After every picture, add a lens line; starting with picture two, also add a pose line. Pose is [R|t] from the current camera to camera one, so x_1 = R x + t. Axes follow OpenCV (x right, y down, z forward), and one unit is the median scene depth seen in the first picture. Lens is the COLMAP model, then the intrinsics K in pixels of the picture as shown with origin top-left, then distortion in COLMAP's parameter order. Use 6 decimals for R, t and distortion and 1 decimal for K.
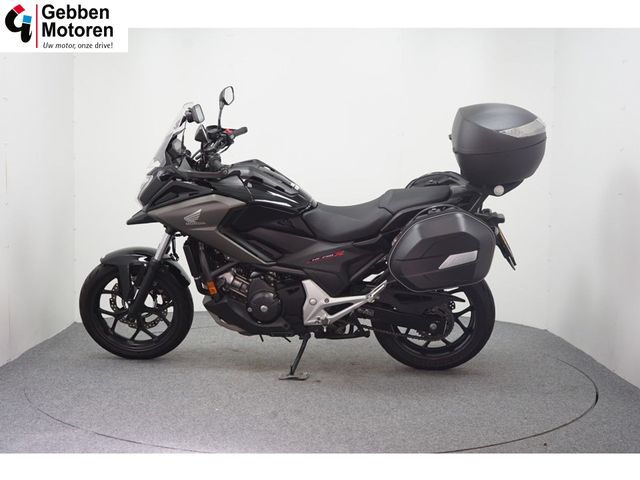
lens RADIAL K [[841.6, 0, 318.3], [0, 841.6, 244.0], [0, 0, 1]] dist [0.005855, 0.000000]
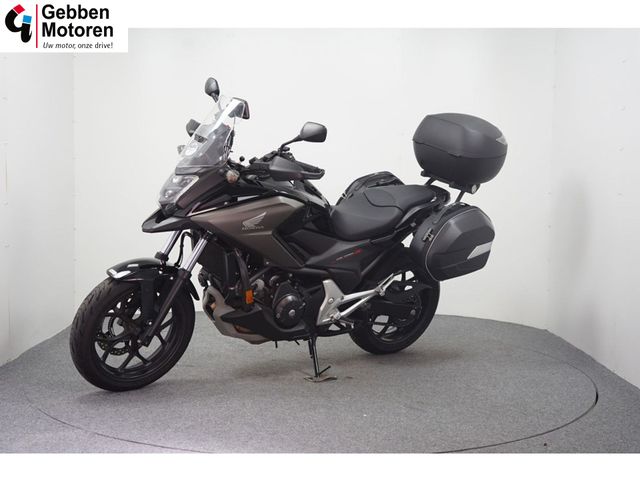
lens RADIAL K [[841.6, 0, 320.0], [0, 841.6, 237.8], [0, 0, 1]] dist [0.005855, 0.000000]
pose [[0.743809, -0.049136, 0.666584, -0.681447], [0.041918, 0.998760, 0.026847, -0.034211], [-0.667077, 0.007973, 0.744946, 0.258280]]
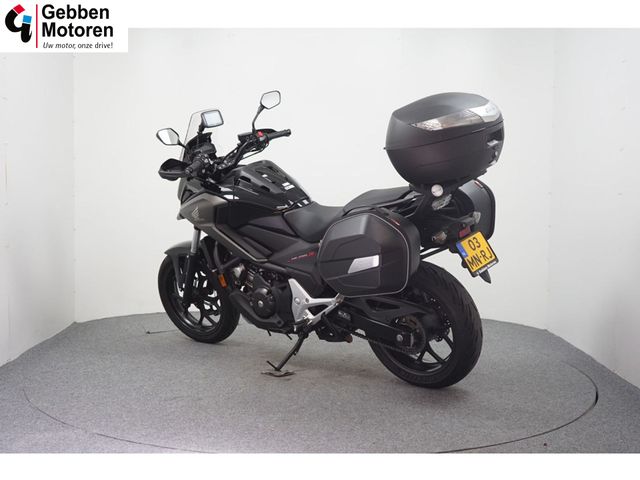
lens RADIAL K [[841.6, 0, 320.1], [0, 841.6, 238.2], [0, 0, 1]] dist [0.005855, 0.000000]
pose [[0.820851, 0.036164, -0.569996, 0.585074], [-0.043918, 0.999035, 0.000139, -0.007314], [0.569451, 0.024919, 0.821648, 0.187897]]
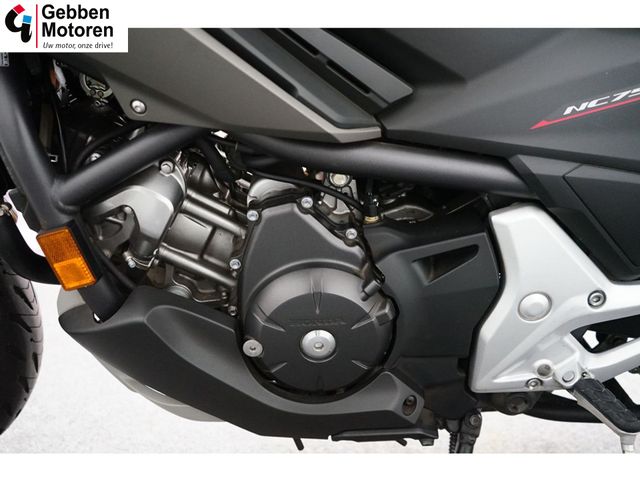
lens RADIAL K [[586.3, 0, 318.9], [0, 586.3, 238.8], [0, 0, 1]] dist [-0.001210, 0.000000]
pose [[0.993126, -0.030457, 0.113014, -0.081143], [0.016894, 0.992741, 0.119081, 0.030987], [-0.115820, -0.116353, 0.986432, 0.851671]]
